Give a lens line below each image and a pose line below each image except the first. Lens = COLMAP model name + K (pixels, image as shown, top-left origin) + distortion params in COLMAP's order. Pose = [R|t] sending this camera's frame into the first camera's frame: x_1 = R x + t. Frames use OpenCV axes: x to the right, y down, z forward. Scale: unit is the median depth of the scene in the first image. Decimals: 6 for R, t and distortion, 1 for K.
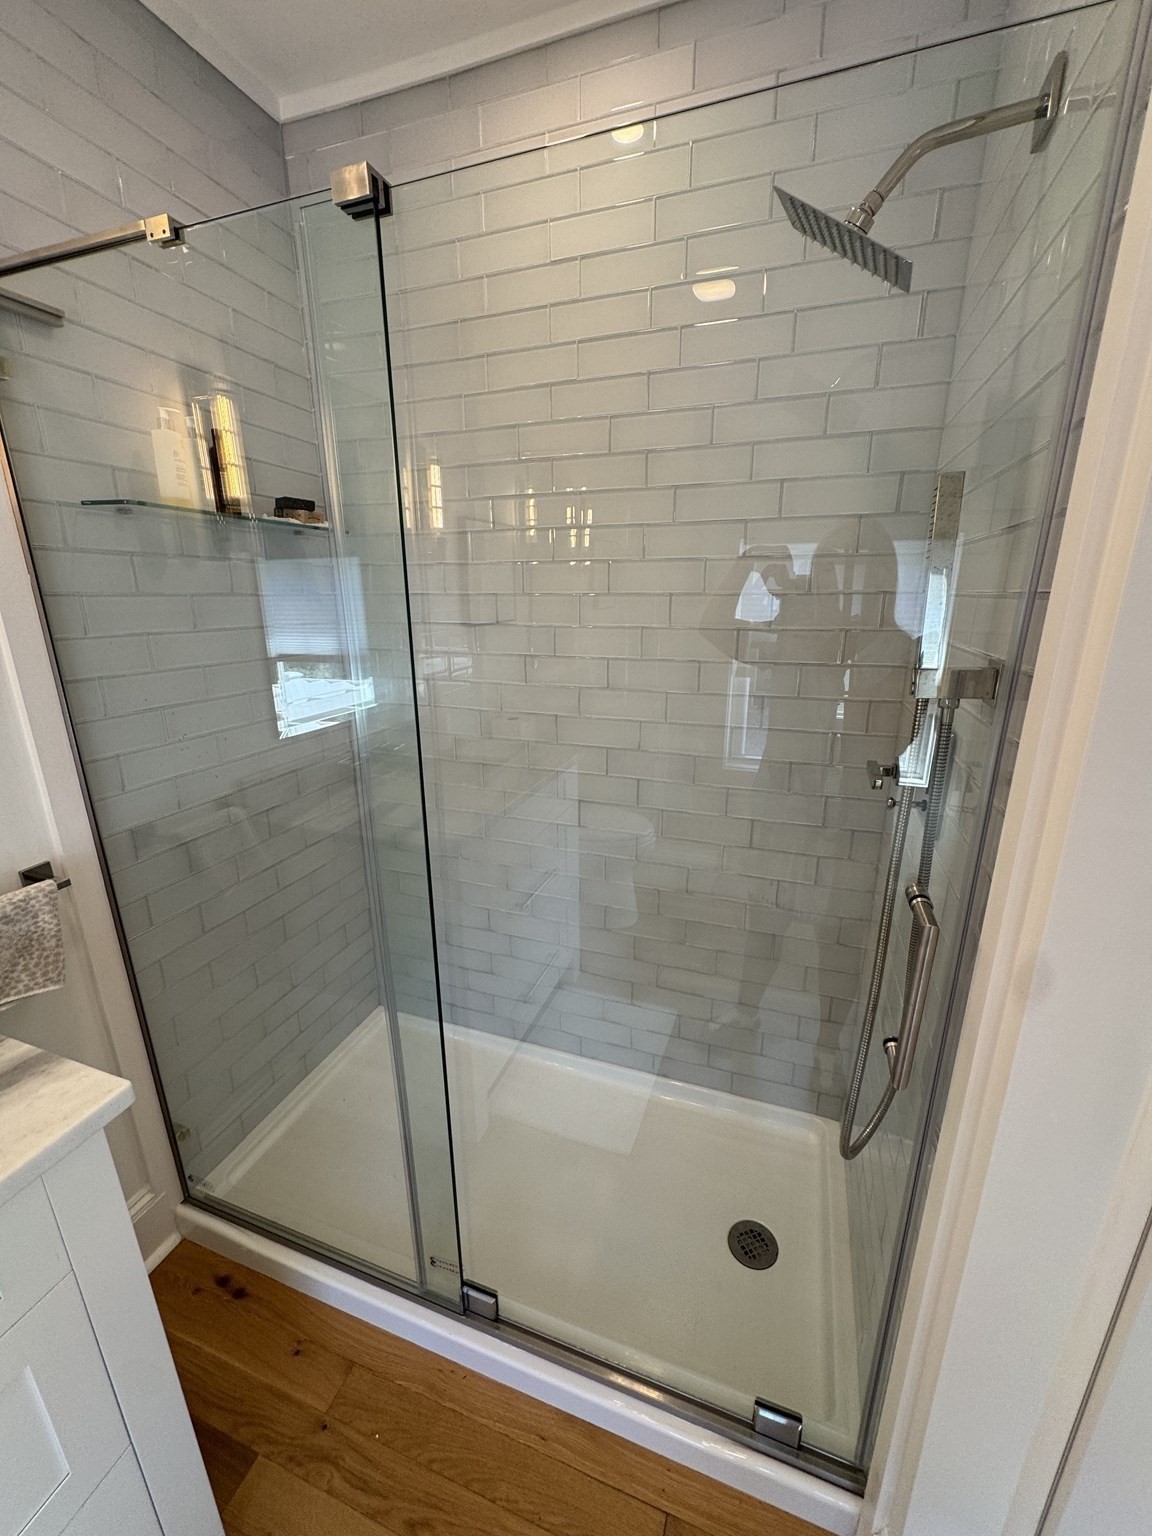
lens RADIAL K [[617.8, 0, 574.9], [0, 617.8, 771.2], [0, 0, 1]] dist [0.002839, -0.000409]
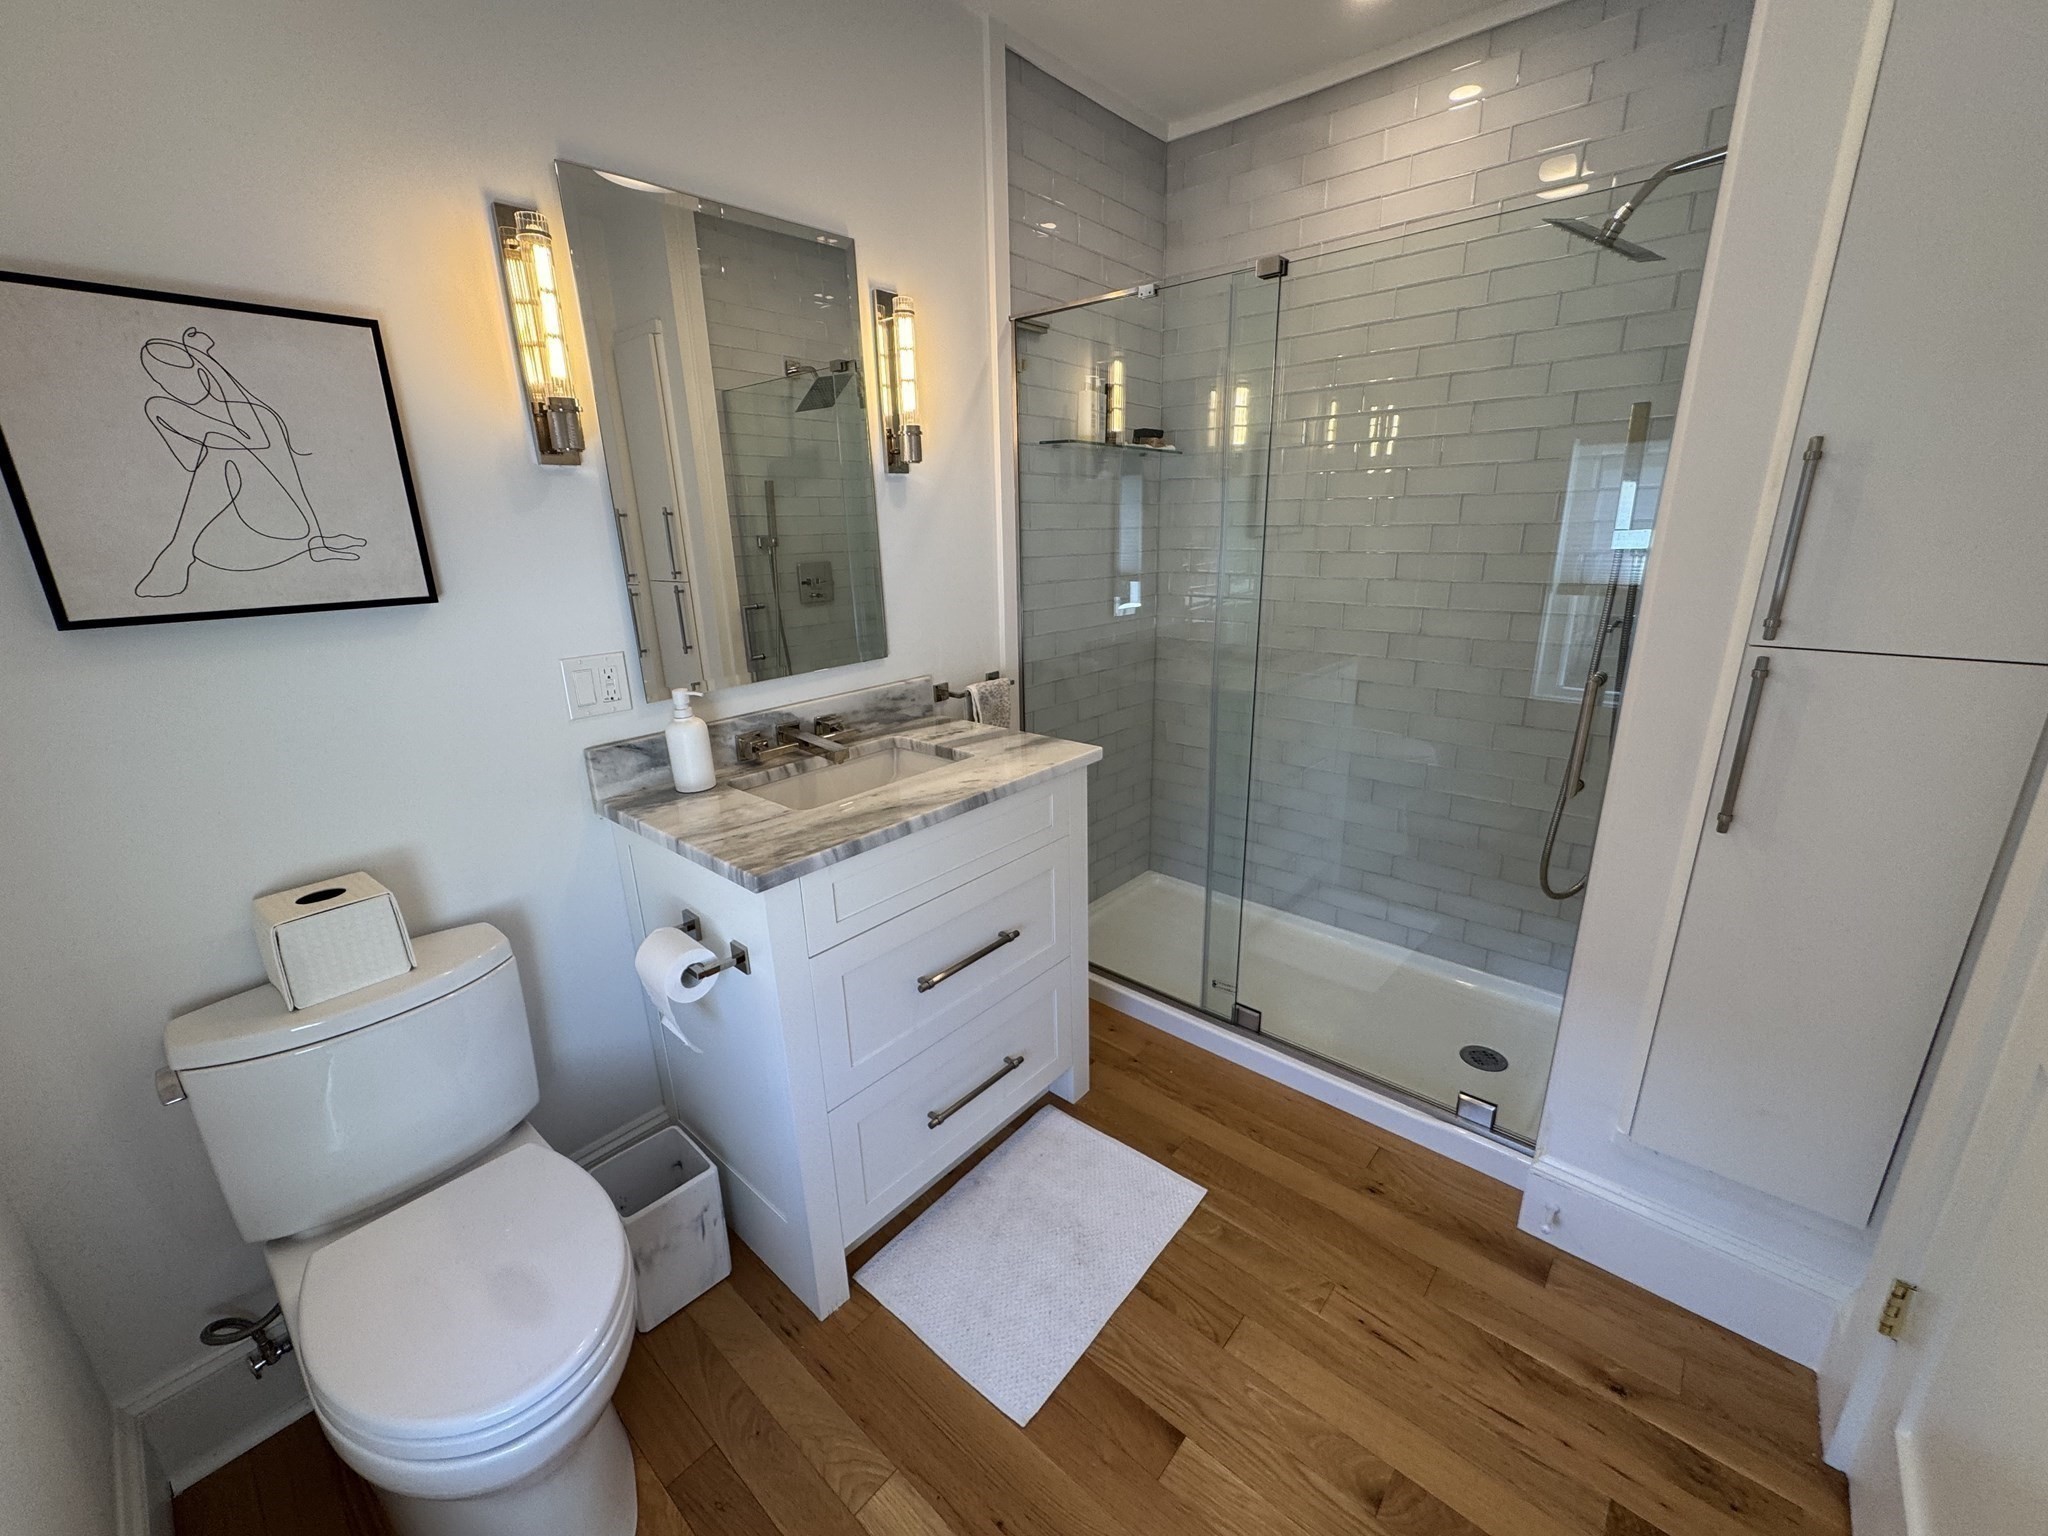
lens RADIAL K [[823.7, 0, 1030.4], [0, 823.7, 767.9], [0, 0, 1]] dist [0.002839, -0.000409]
pose [[0.931711, 0.092457, -0.351235, -0.009359], [-0.090192, 0.995662, 0.022840, 0.276227], [0.351823, 0.010398, 0.936009, -0.770479]]
